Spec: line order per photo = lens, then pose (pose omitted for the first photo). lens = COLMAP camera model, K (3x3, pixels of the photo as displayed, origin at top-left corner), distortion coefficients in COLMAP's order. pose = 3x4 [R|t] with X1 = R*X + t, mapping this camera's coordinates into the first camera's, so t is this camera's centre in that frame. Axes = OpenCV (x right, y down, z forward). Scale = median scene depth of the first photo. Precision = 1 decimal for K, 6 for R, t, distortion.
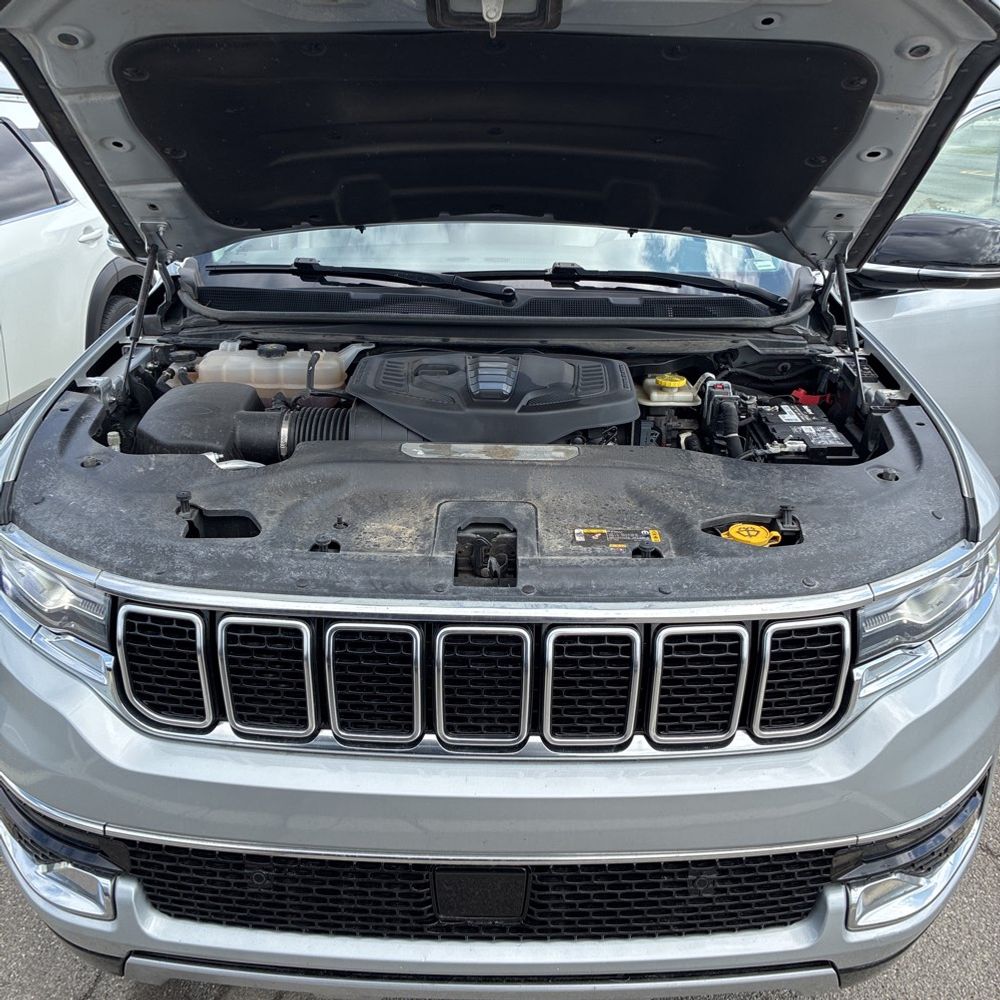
lens RADIAL K [[975.6, 0, 509.6], [0, 975.6, 497.7], [0, 0, 1]] dist [0.006608, 0.003647]
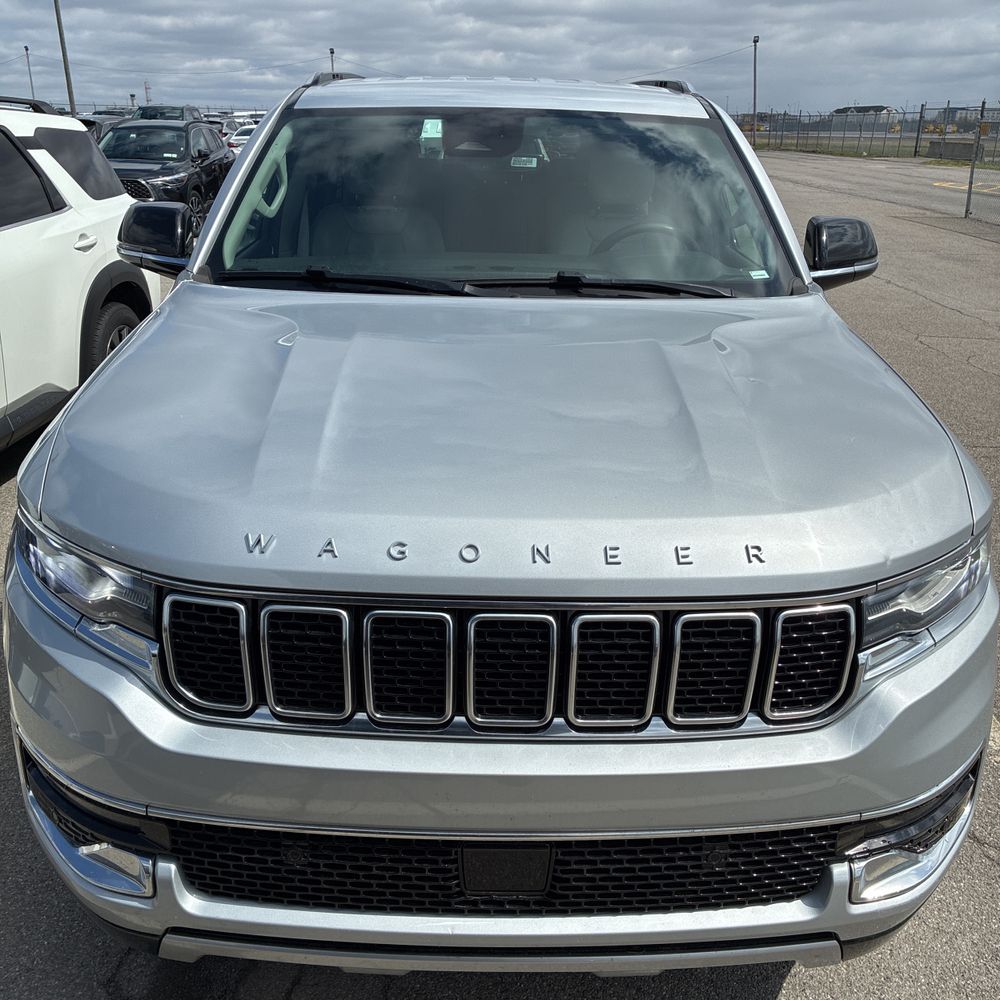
lens RADIAL K [[980.1, 0, 500.0], [0, 980.1, 500.0], [0, 0, 1]] dist [0.015442, -0.009455]
pose [[0.999836, 0.000494, 0.018130, -0.056625], [-0.000356, 0.999971, -0.007650, 0.015734], [-0.018133, 0.007642, 0.999806, -0.063543]]
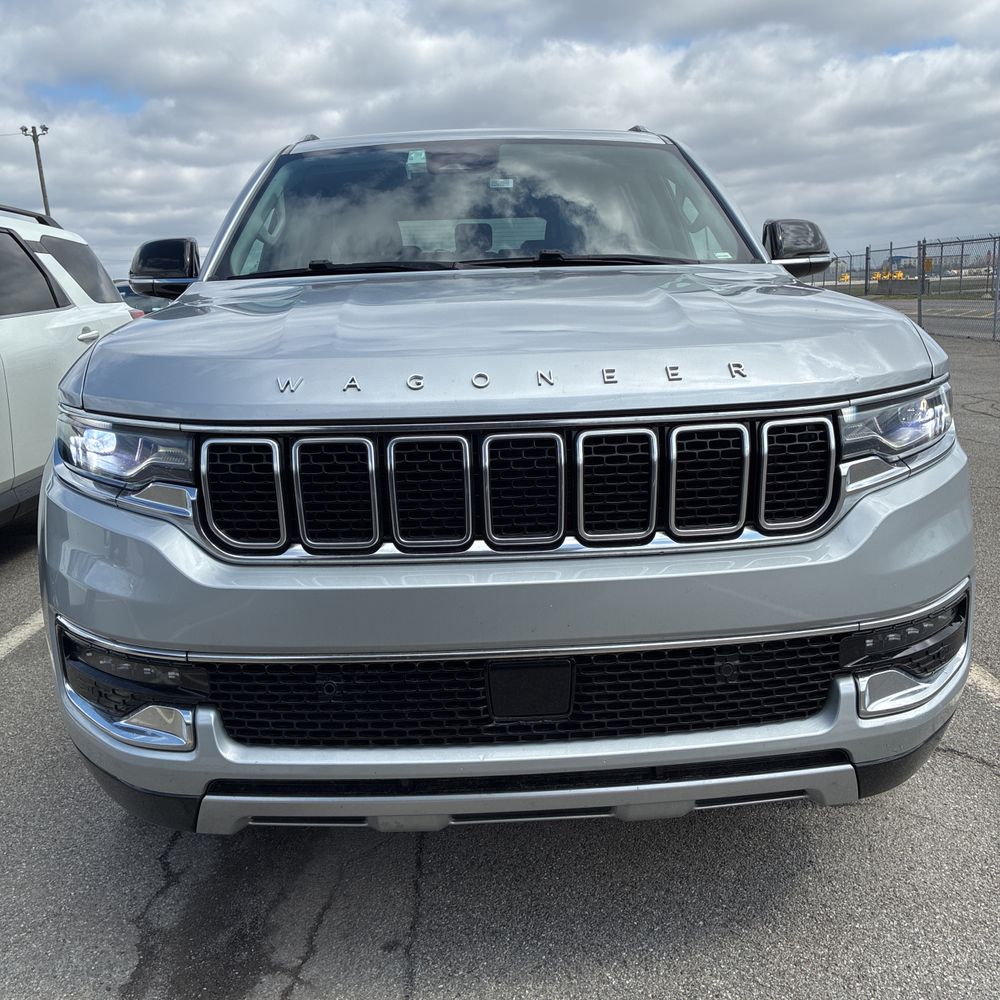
lens RADIAL K [[984.7, 0, 501.6], [0, 984.7, 531.4], [0, 0, 1]] dist [0.015680, 0.012455]
pose [[0.997743, -0.055336, 0.038024, -0.097153], [0.060459, 0.986780, -0.150366, 0.400682], [-0.029201, 0.152326, 0.987899, -0.135880]]
